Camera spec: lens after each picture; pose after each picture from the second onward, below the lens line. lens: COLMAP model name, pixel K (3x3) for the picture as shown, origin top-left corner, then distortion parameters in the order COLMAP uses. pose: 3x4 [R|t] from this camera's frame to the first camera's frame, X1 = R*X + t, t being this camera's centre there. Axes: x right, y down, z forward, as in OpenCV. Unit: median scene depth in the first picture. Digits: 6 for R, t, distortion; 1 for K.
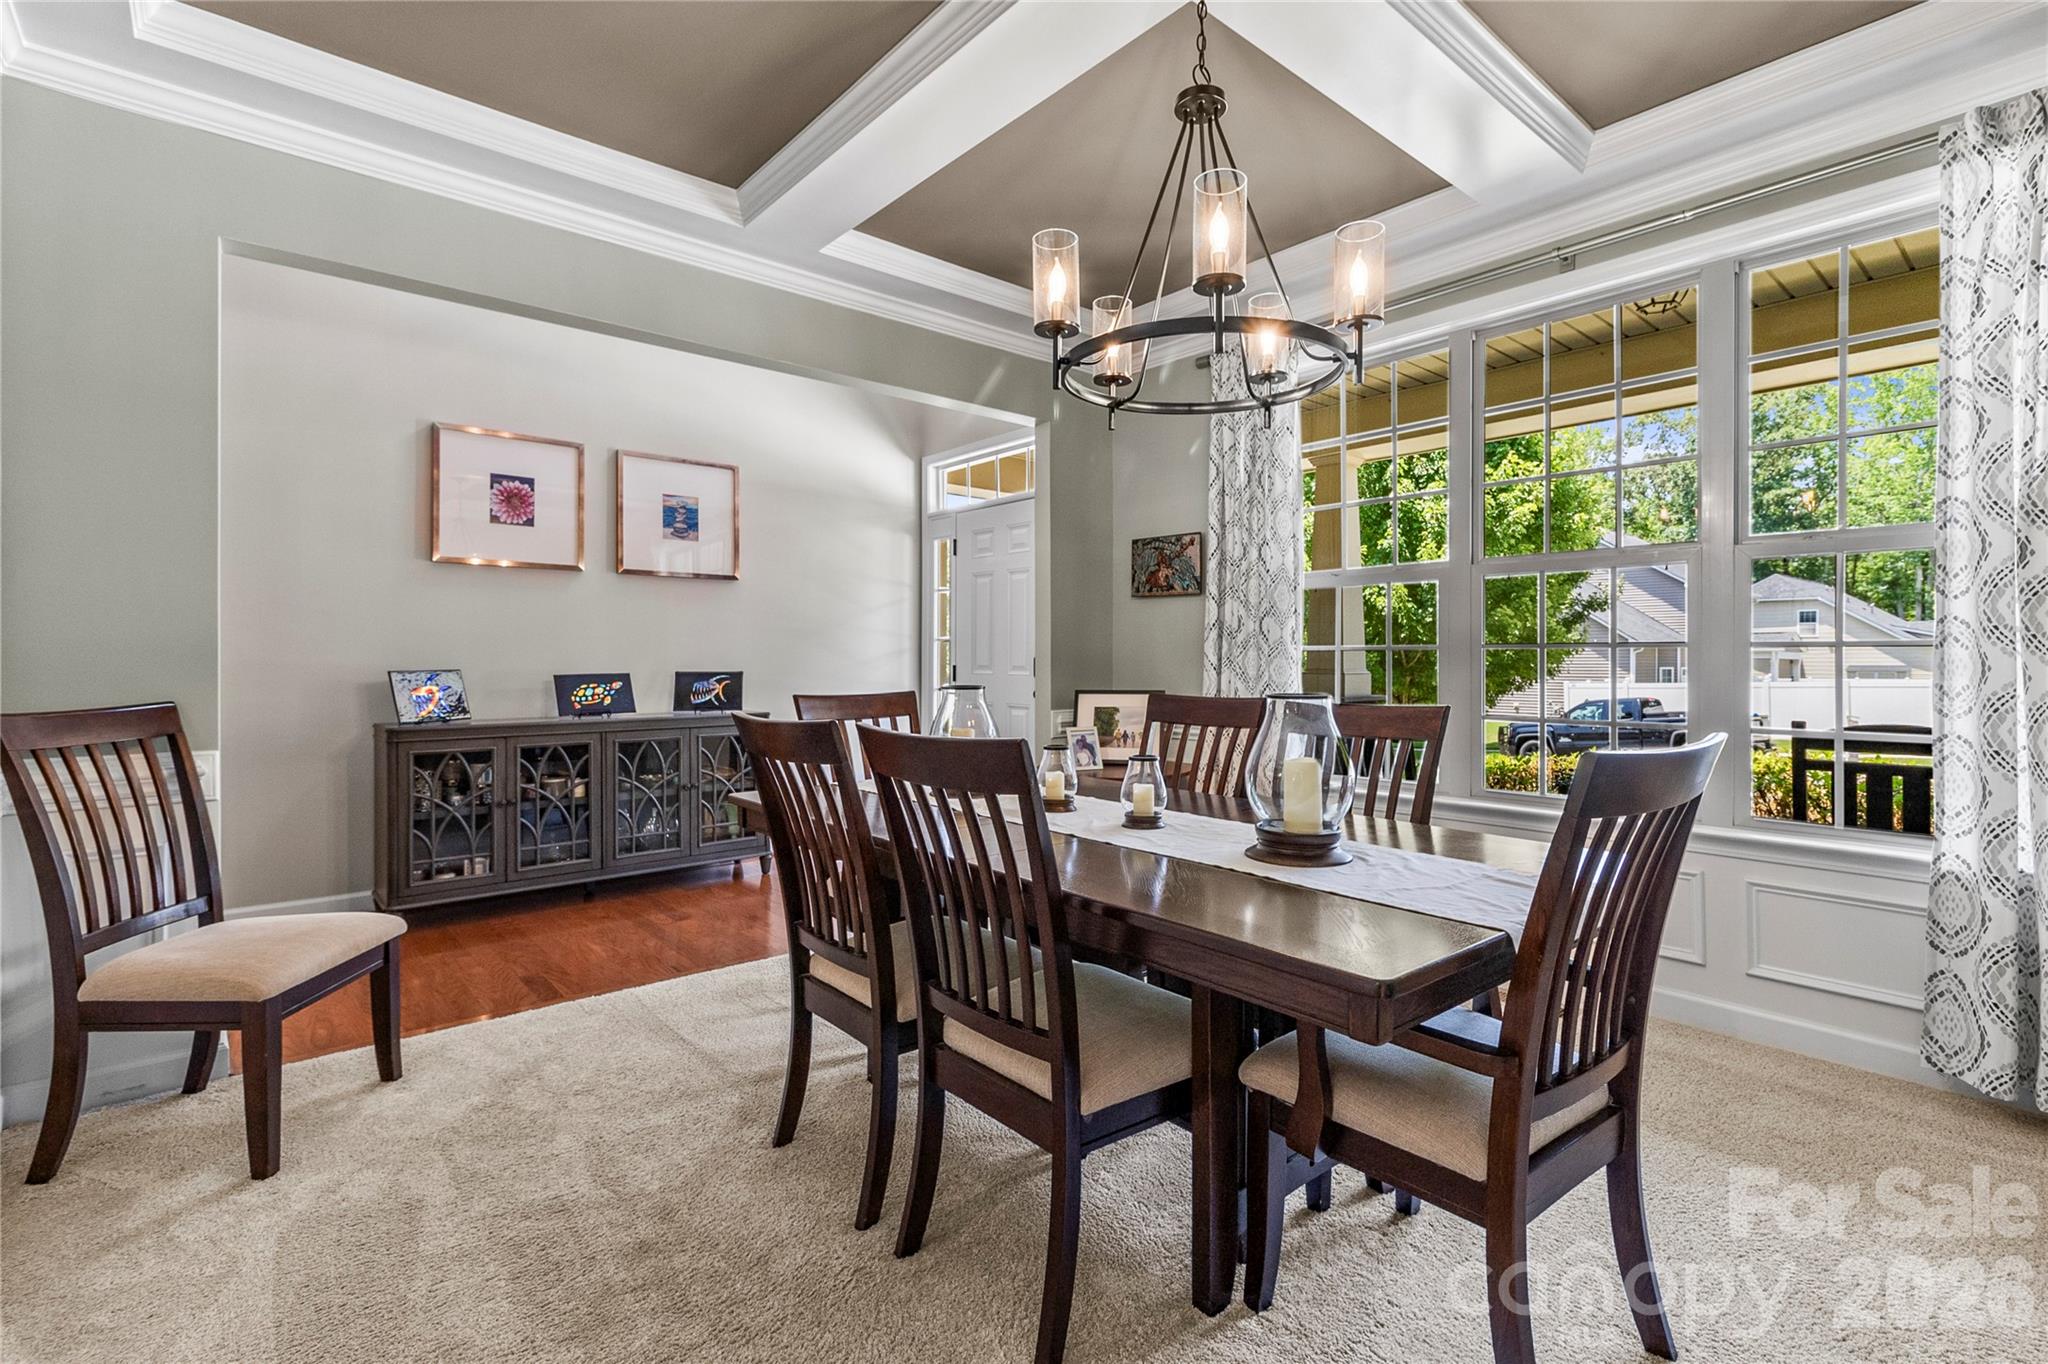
lens RADIAL K [[945.4, 0, 1029.5], [0, 945.4, 675.1], [0, 0, 1]] dist [0.001399, 0.000240]
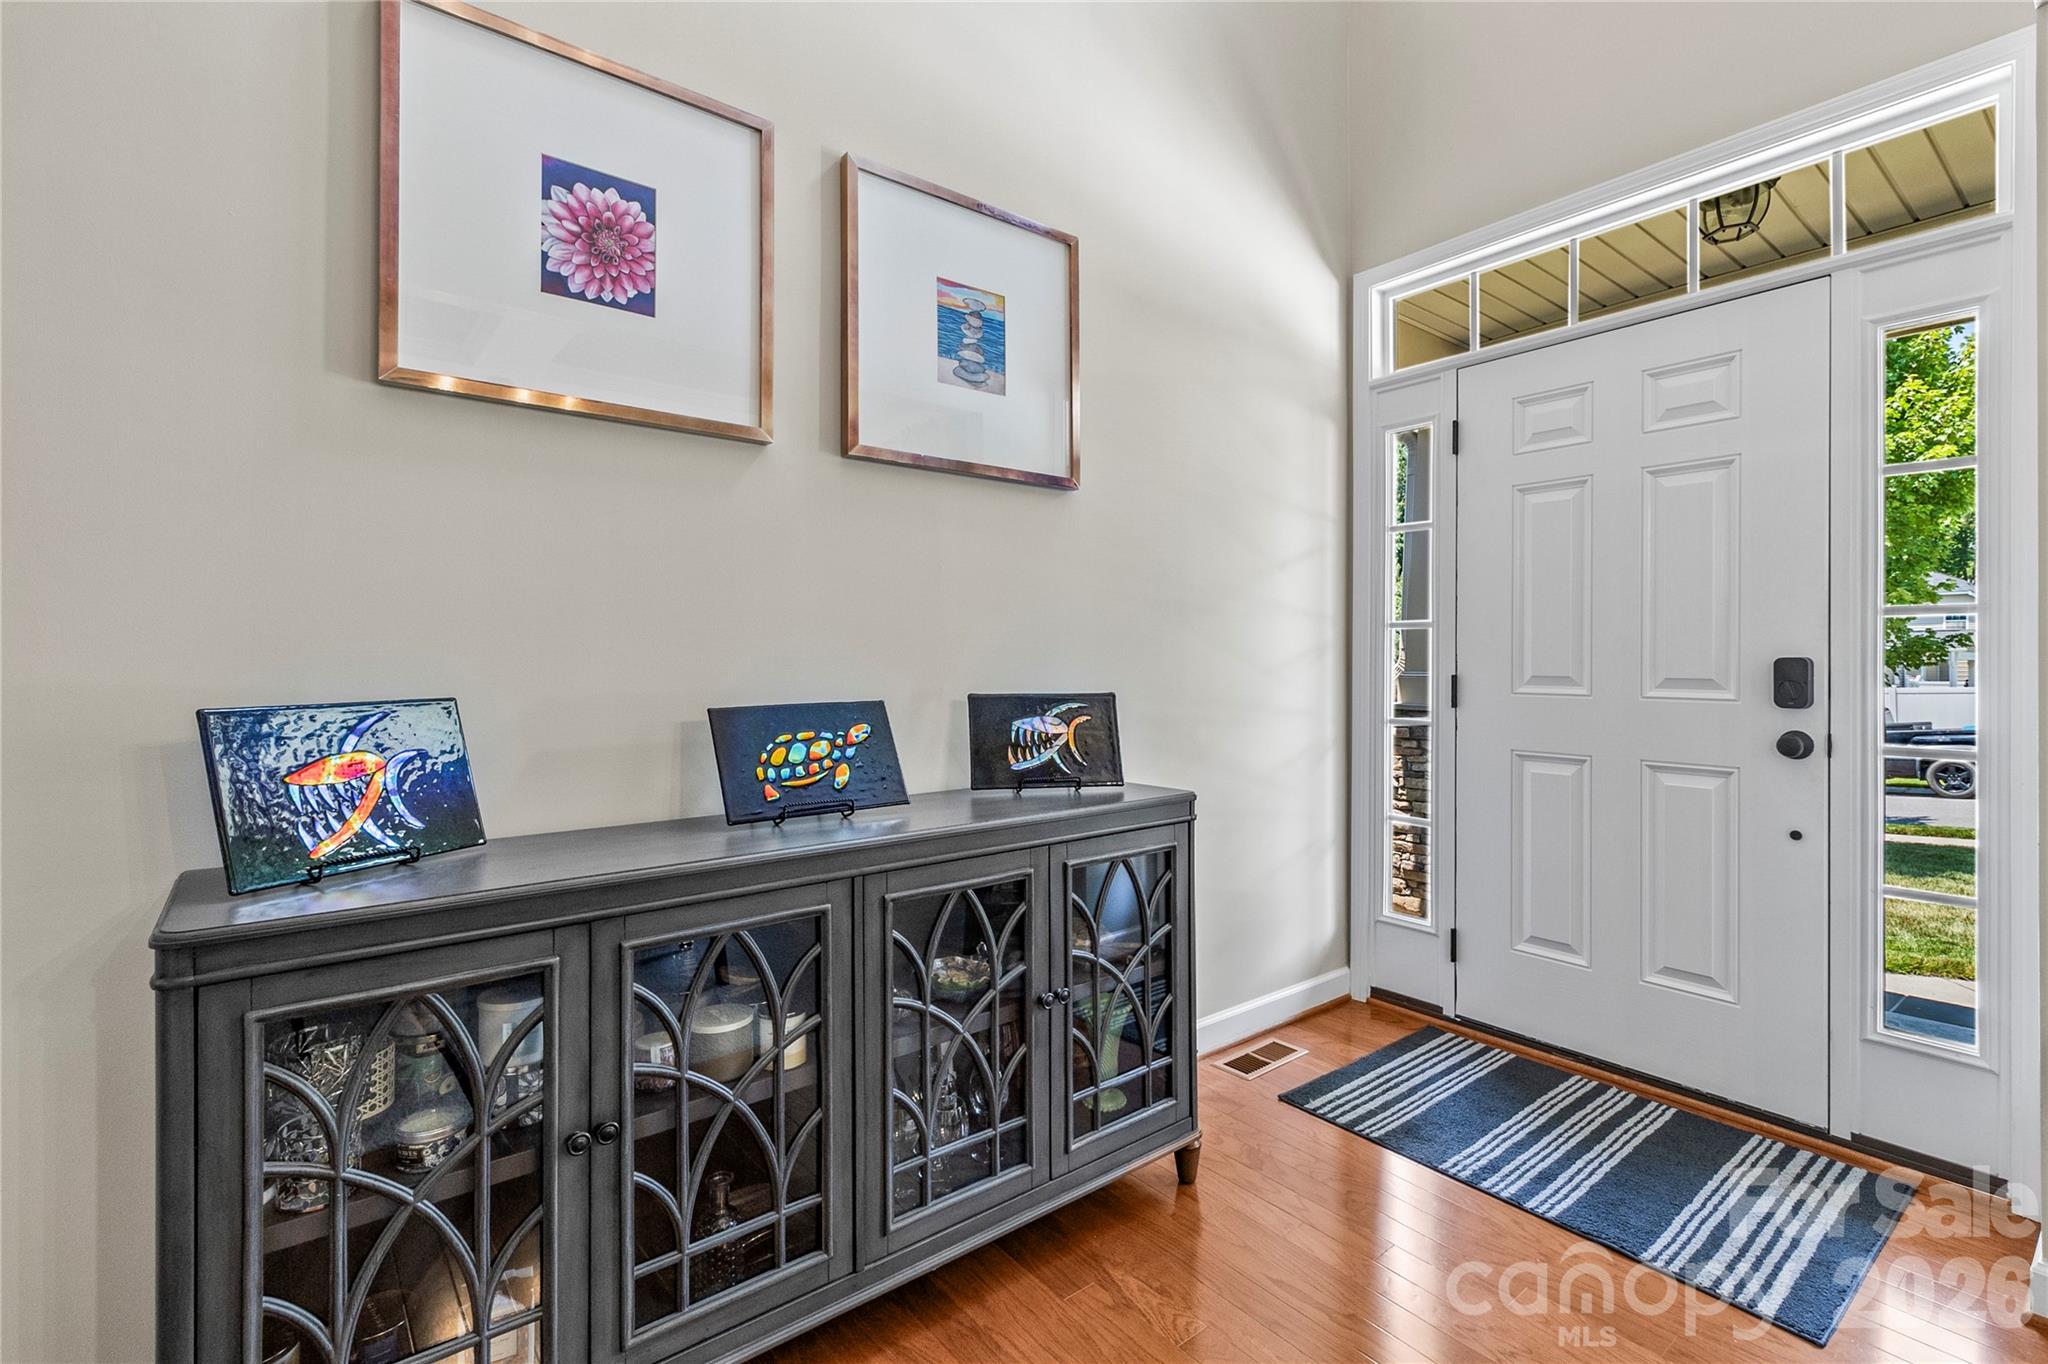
lens RADIAL K [[945.4, 0, 1028.3], [0, 945.4, 668.8], [0, 0, 1]] dist [0.001399, 0.000240]
pose [[0.999055, -0.002070, -0.043420, -0.357104], [0.001742, 0.999970, -0.007593, -0.012650], [0.043435, 0.007510, 0.999028, 0.626857]]
